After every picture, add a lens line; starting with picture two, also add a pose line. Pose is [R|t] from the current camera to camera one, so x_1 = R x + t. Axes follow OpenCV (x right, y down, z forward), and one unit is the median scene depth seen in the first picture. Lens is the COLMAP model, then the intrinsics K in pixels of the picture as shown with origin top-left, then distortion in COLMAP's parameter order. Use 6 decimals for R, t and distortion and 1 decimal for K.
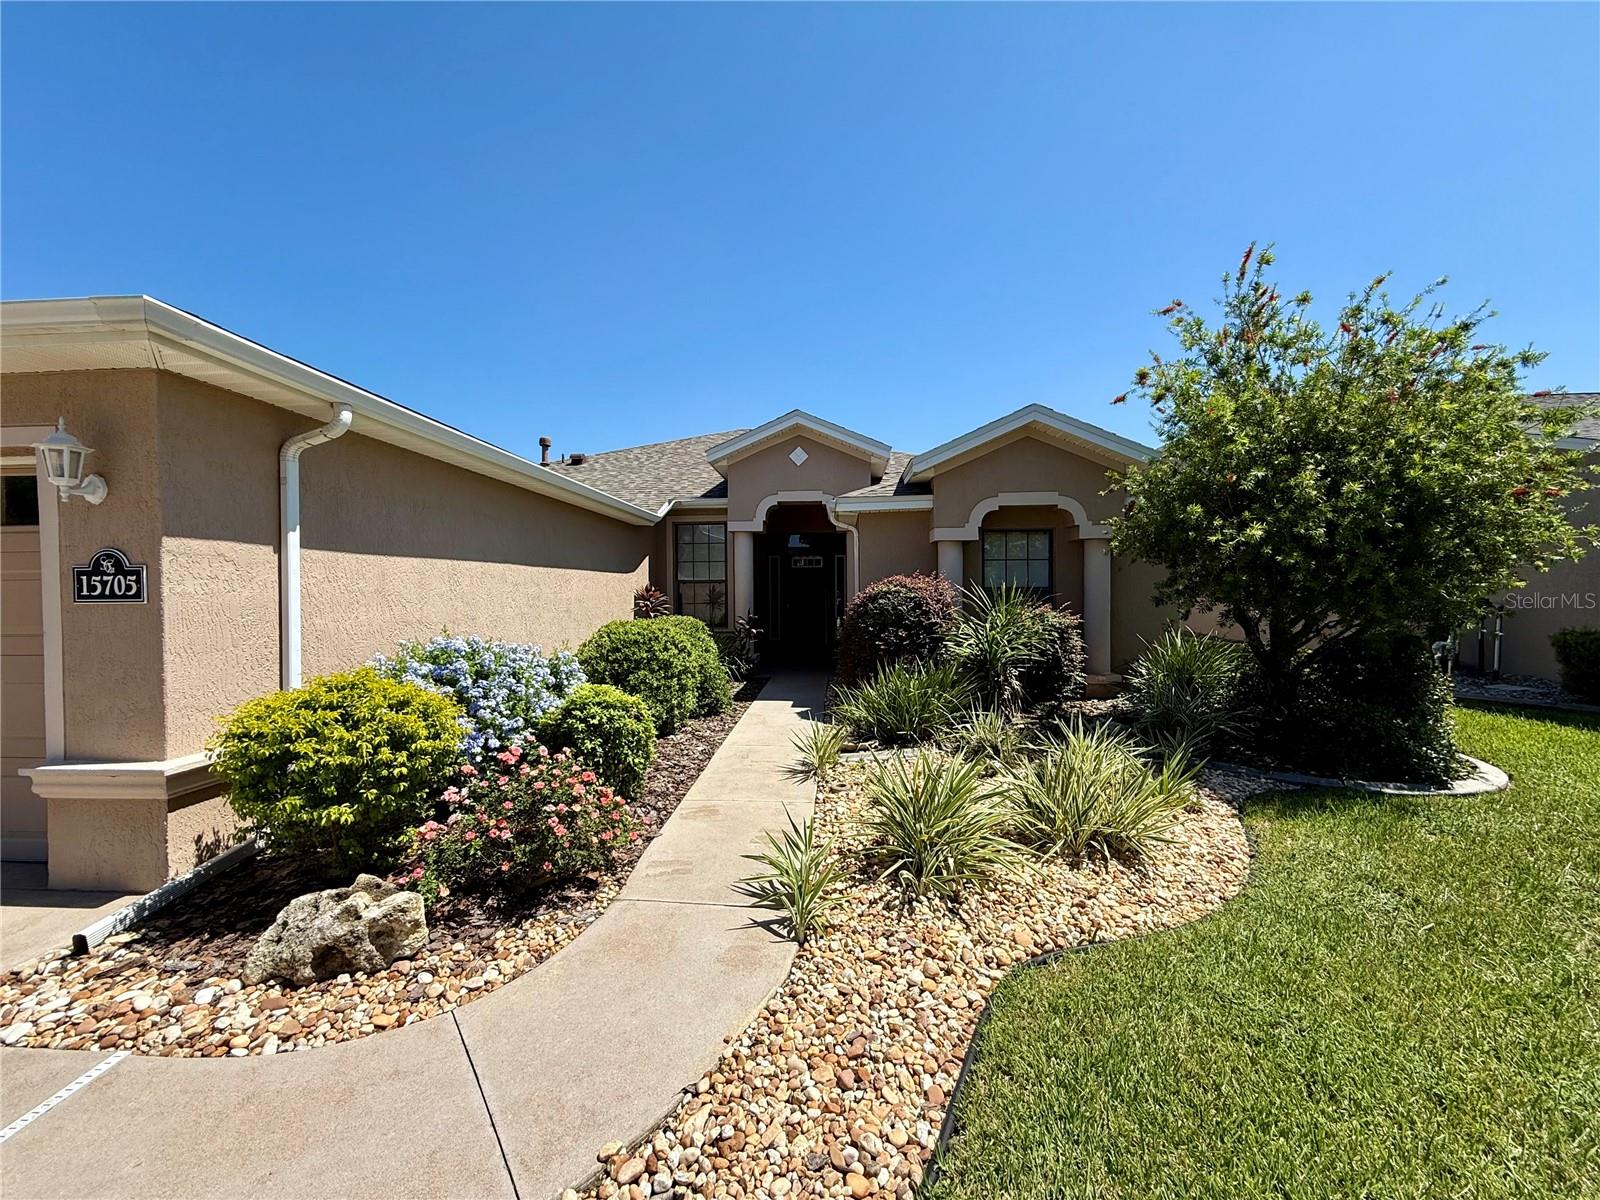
lens RADIAL K [[638.2, 0, 795.8], [0, 638.2, 597.9], [0, 0, 1]] dist [0.000458, 0.000163]
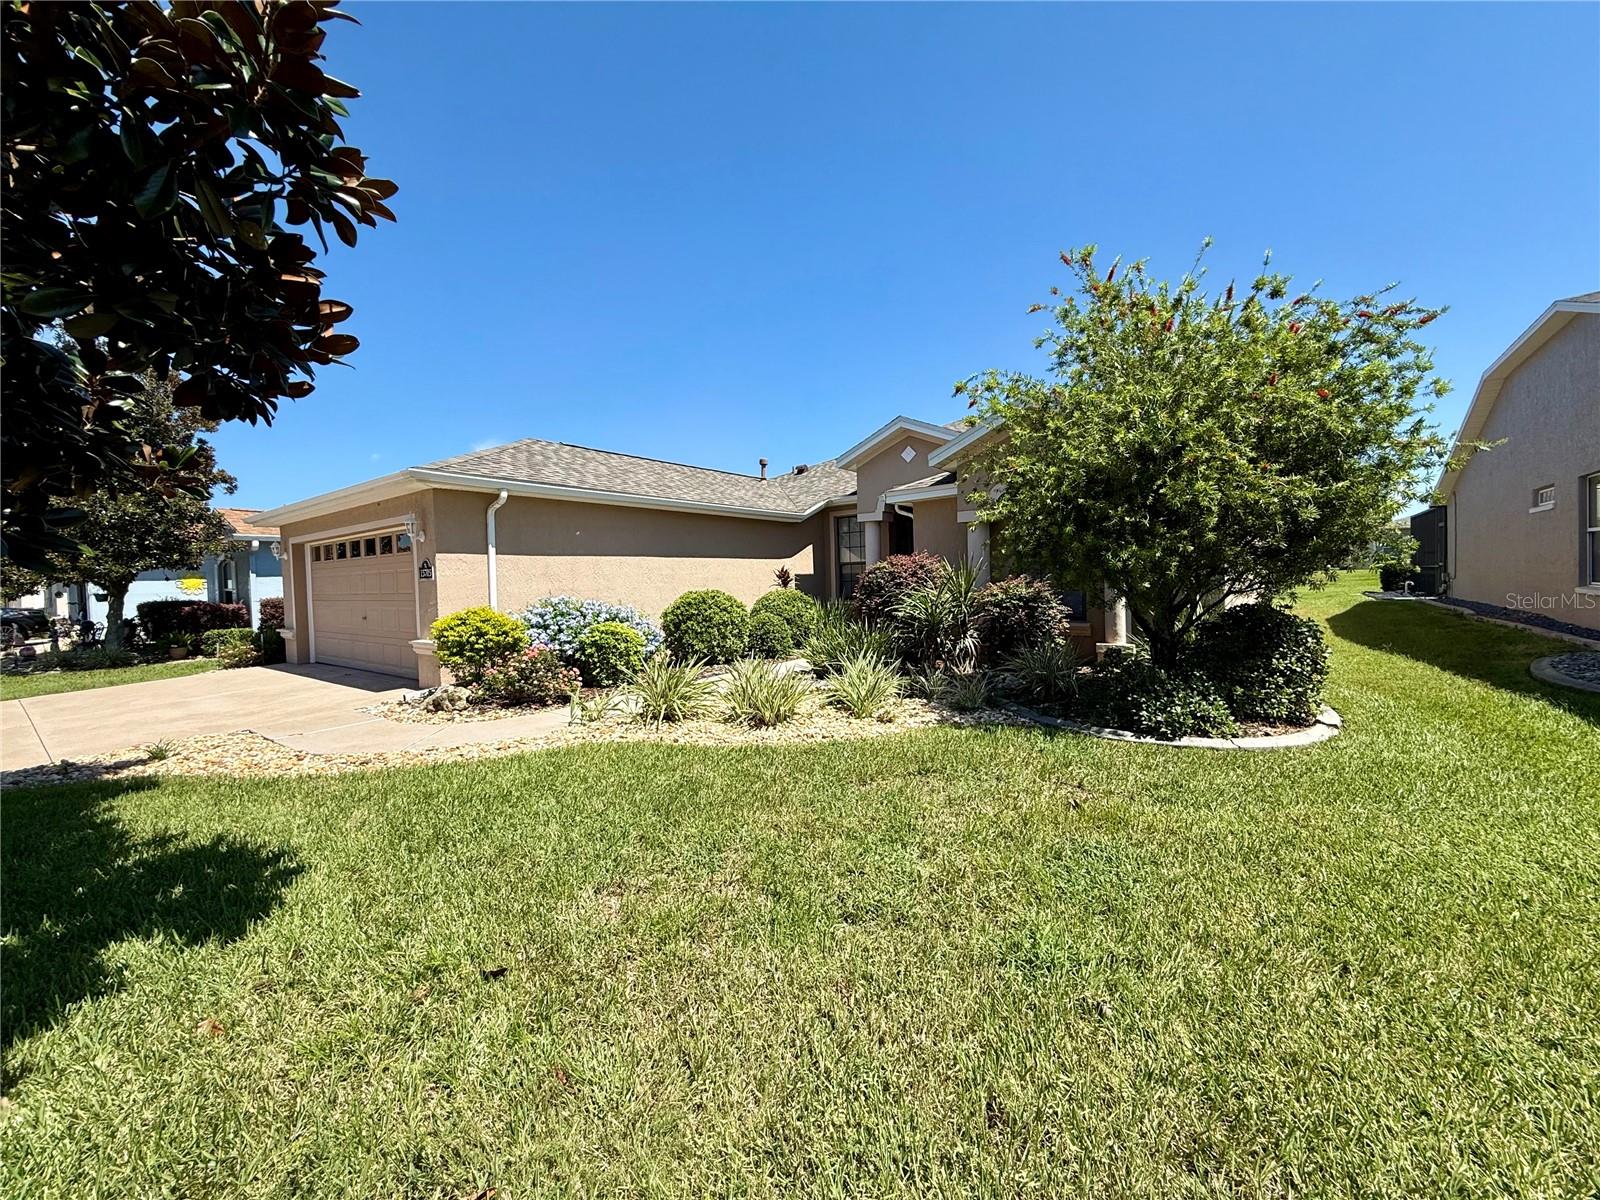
lens RADIAL K [[637.9, 0, 796.7], [0, 637.9, 602.4], [0, 0, 1]] dist [0.000597, 0.000005]
pose [[0.836425, 0.004429, -0.548063, 1.015327], [0.014019, 0.999467, 0.029473, 0.027541], [0.547901, -0.032335, 0.835918, -0.221103]]
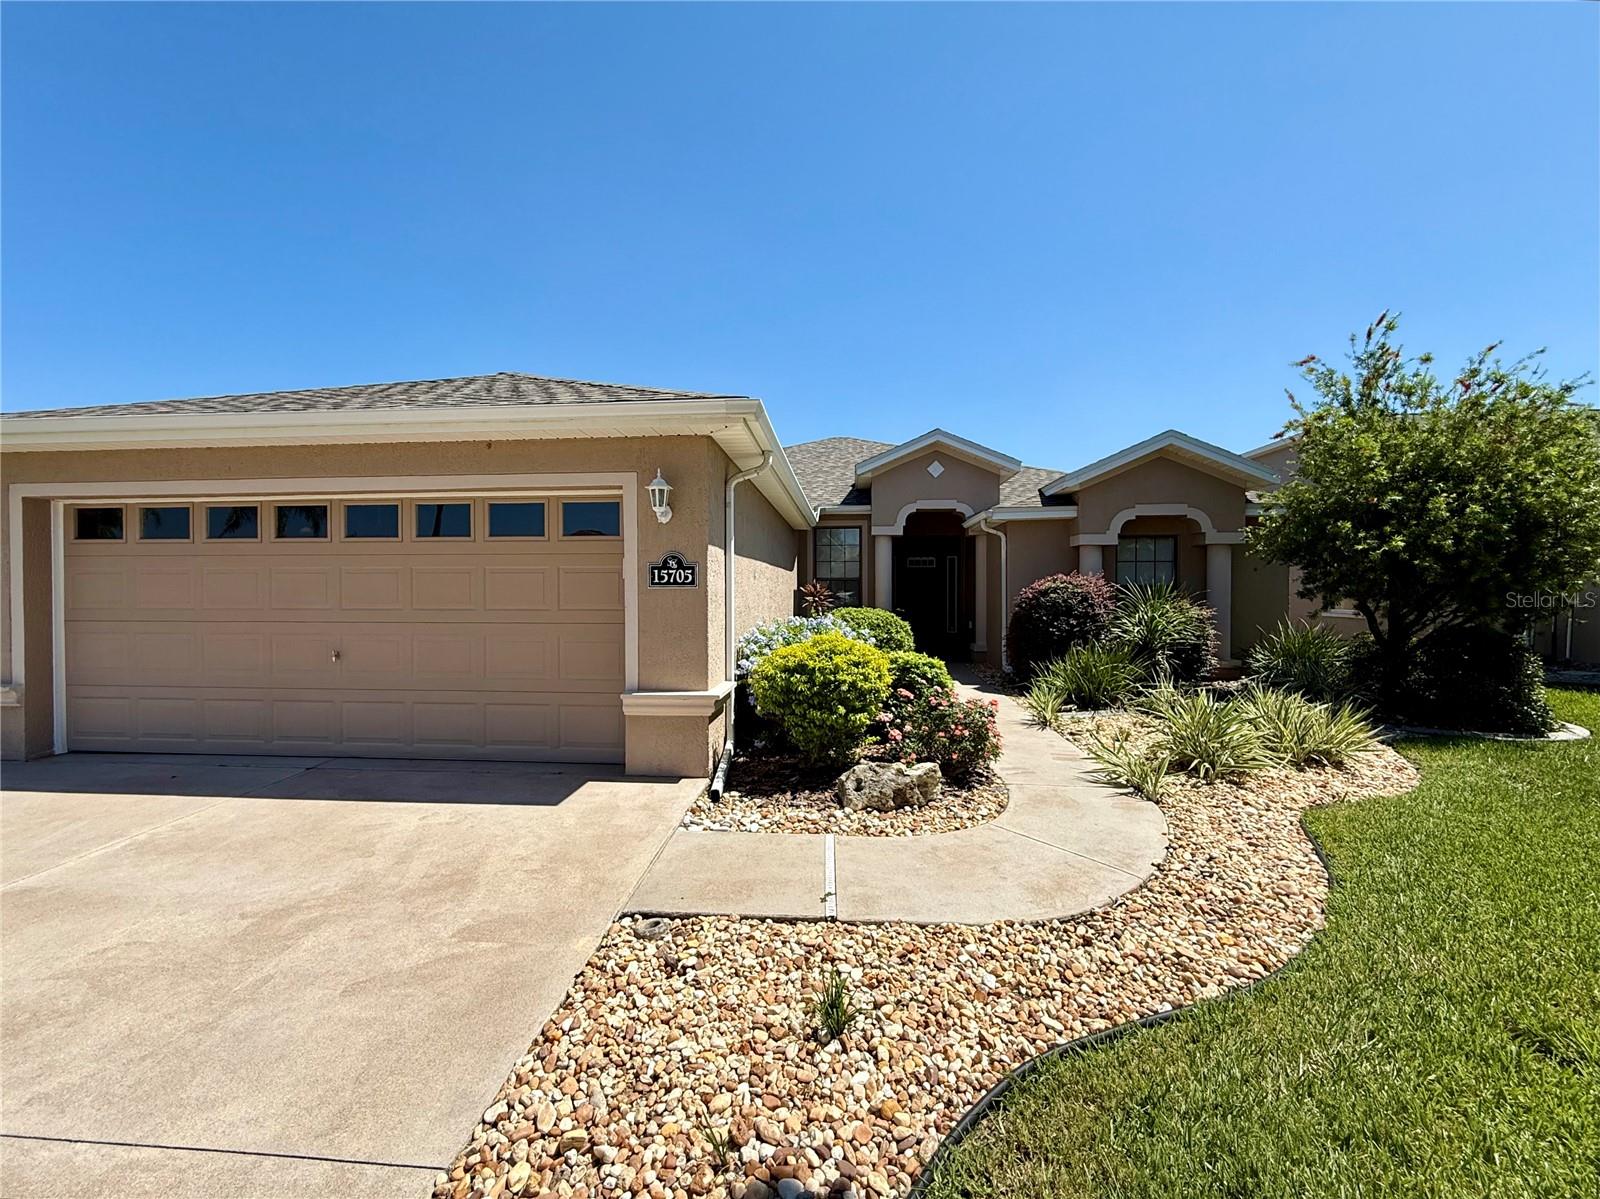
lens RADIAL K [[652.8, 0, 800.0], [0, 652.8, 599.5], [0, 0, 1]] dist [-0.000718, 0.003662]
pose [[0.999885, 0.006706, -0.013573, -0.466509], [-0.006680, 0.999976, 0.002014, 0.019367], [0.013586, -0.001924, 0.999906, -0.350431]]
